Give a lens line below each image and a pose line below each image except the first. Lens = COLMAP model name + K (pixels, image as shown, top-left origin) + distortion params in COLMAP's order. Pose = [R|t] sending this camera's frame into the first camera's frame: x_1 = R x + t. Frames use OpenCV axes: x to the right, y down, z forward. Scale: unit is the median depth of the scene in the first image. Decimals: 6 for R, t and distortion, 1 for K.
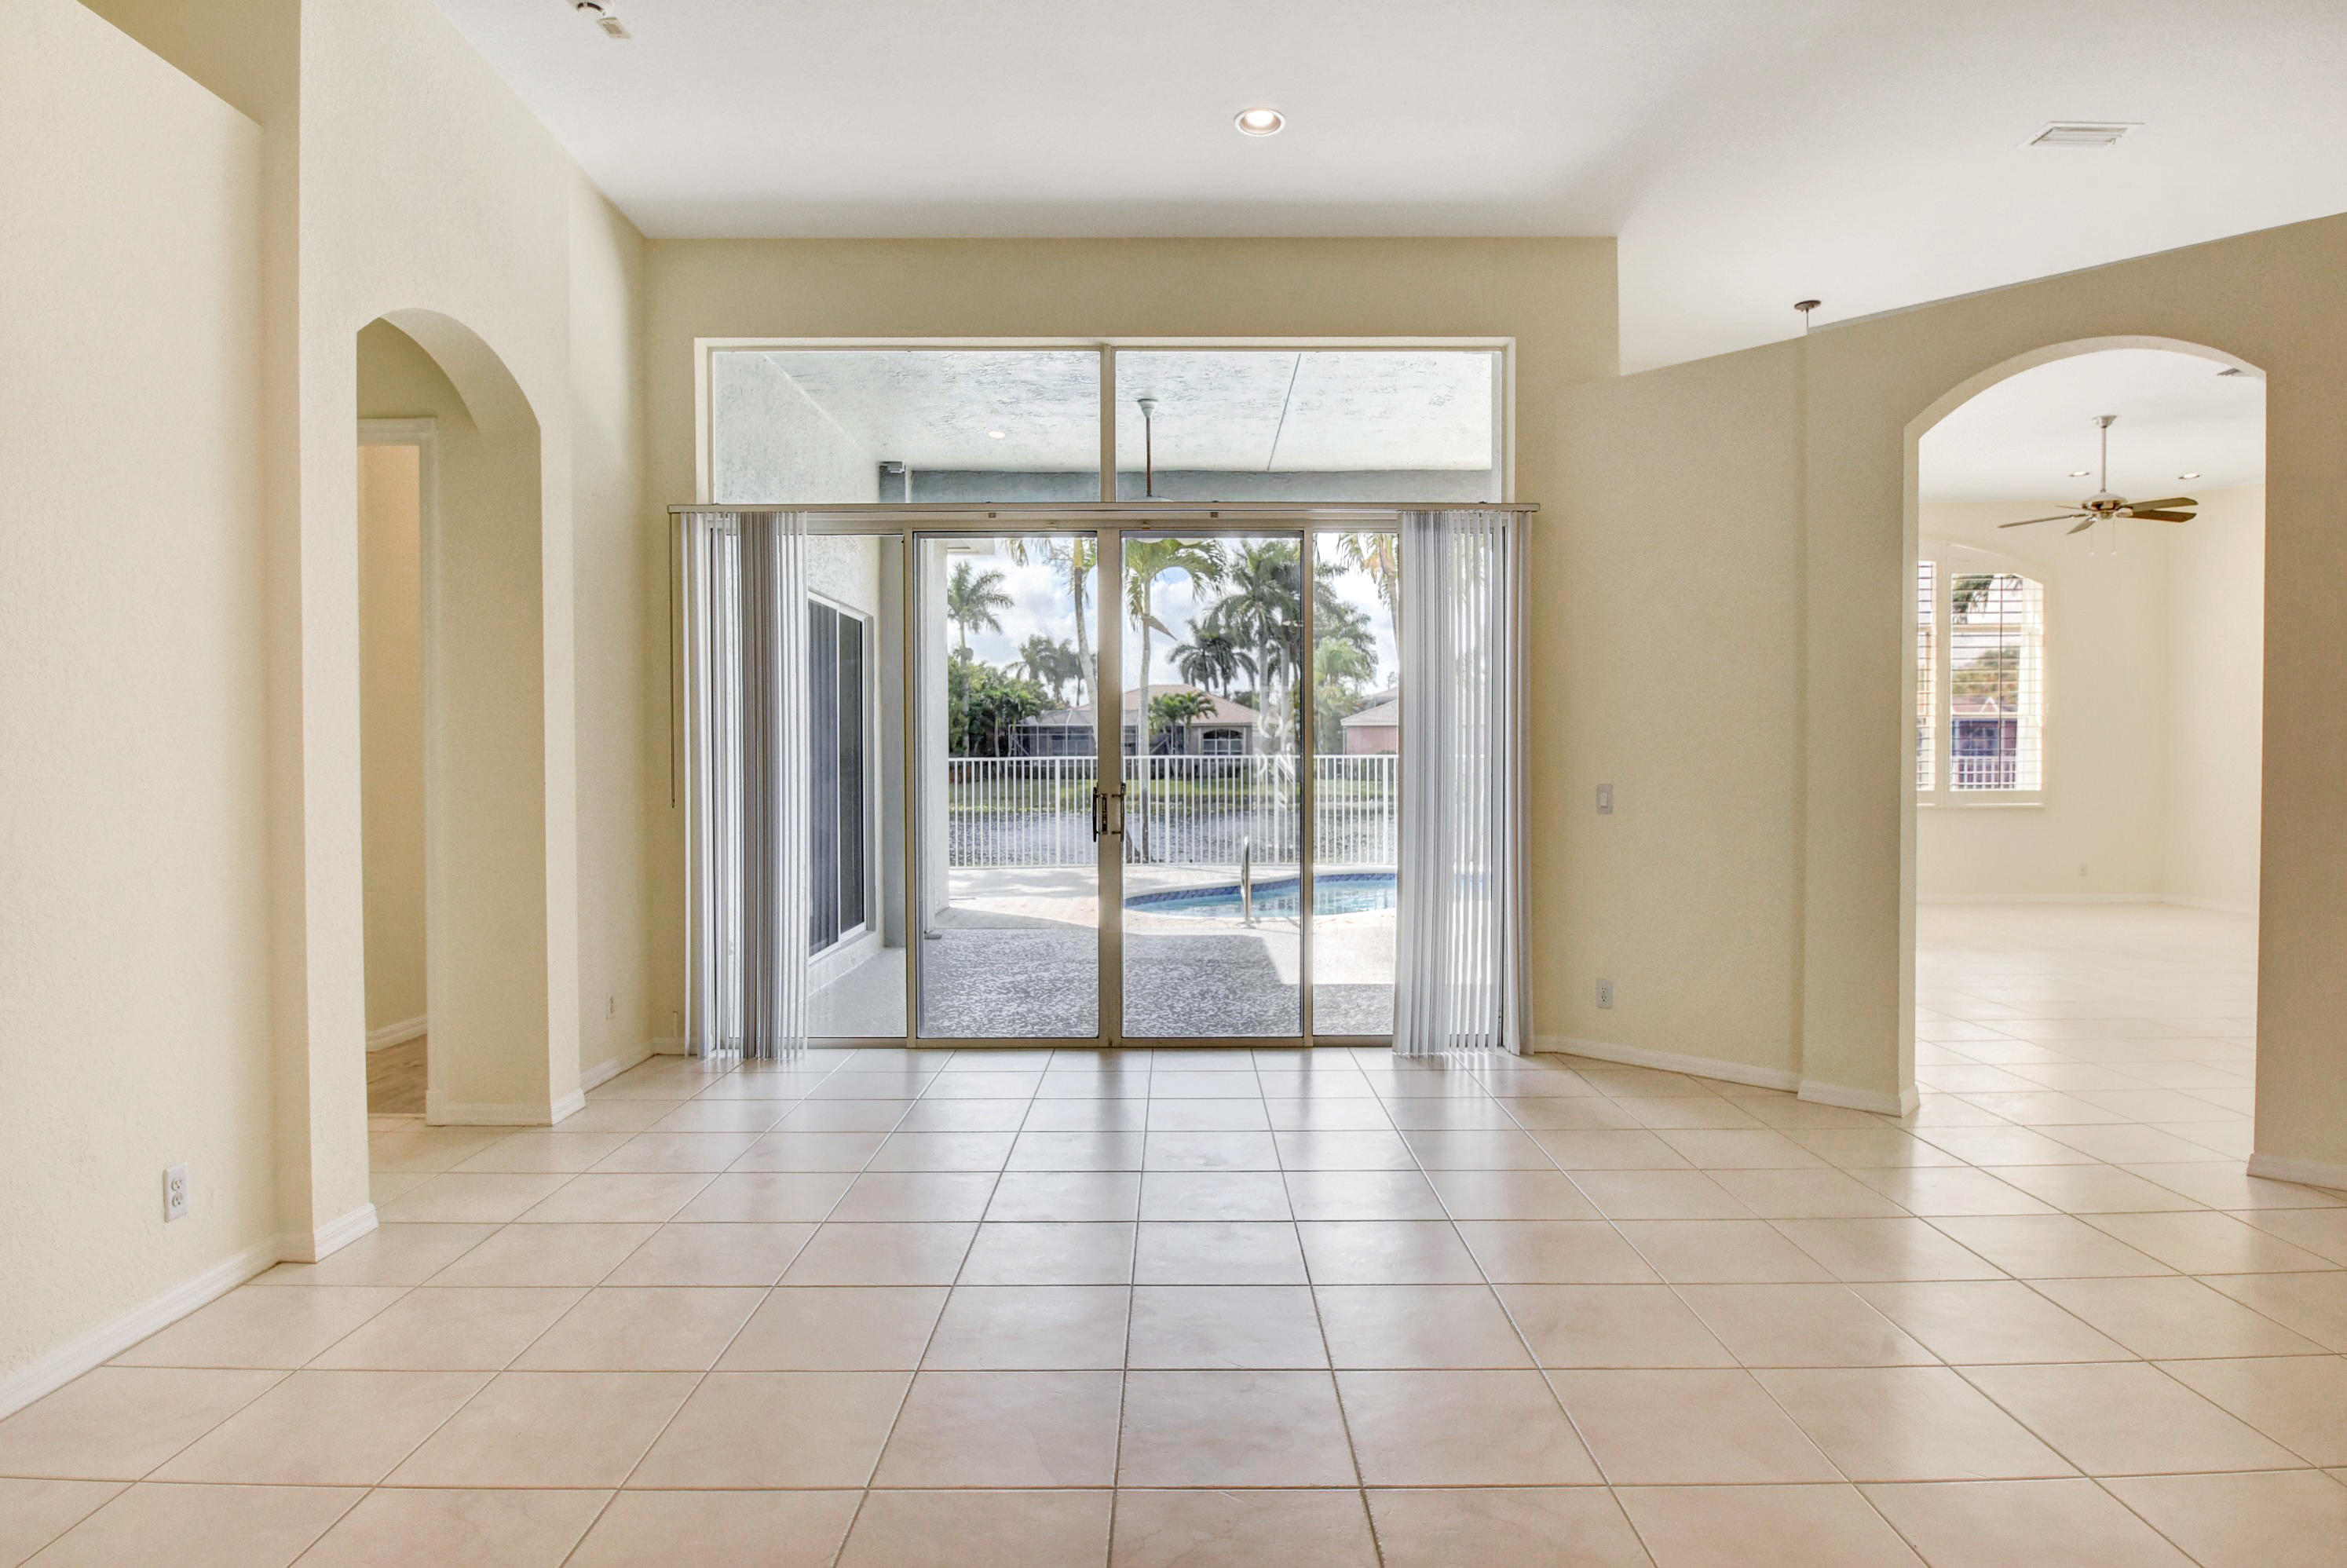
lens RADIAL K [[1279.0, 0, 1168.1], [0, 1279.0, 782.4], [0, 0, 1]] dist [-0.003445, -0.000768]
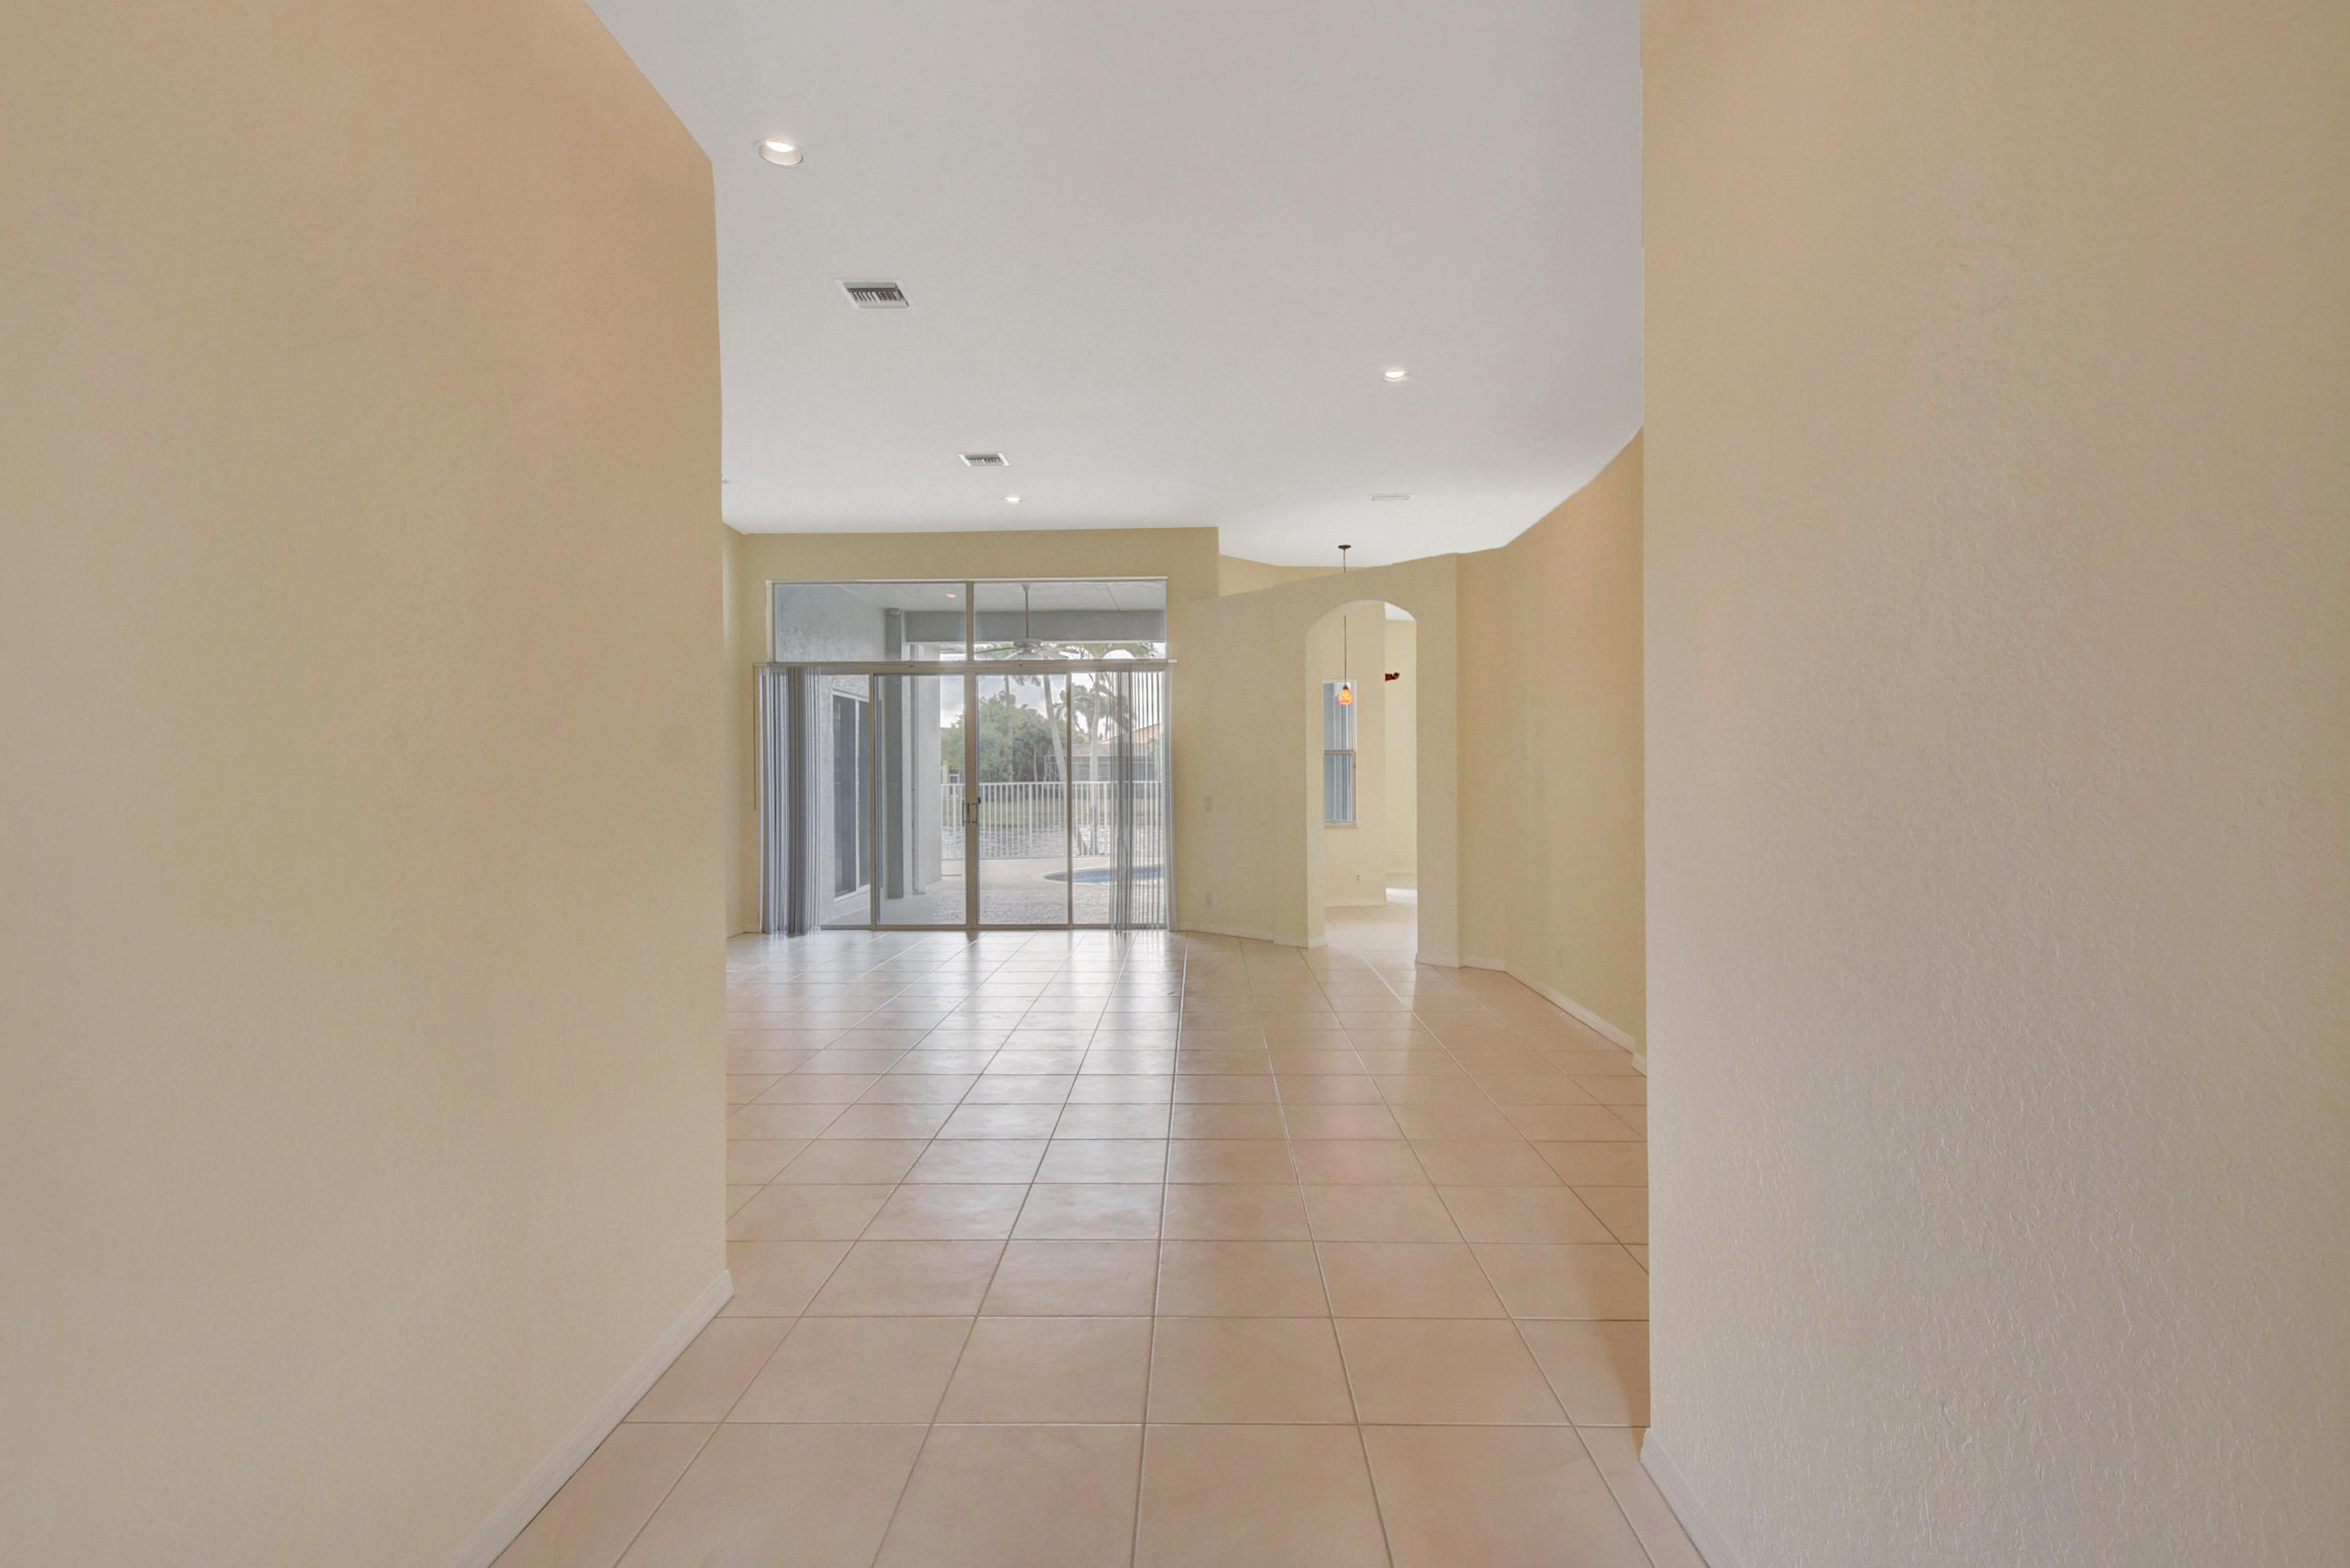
lens RADIAL K [[1092.9, 0, 1186.2], [0, 1092.9, 783.1], [0, 0, 1]] dist [-0.024406, -0.001753]
pose [[0.999912, -0.005092, -0.012230, 0.309004], [0.004878, 0.999836, -0.017420, 0.009063], [0.012316, 0.017359, 0.999773, -0.701391]]
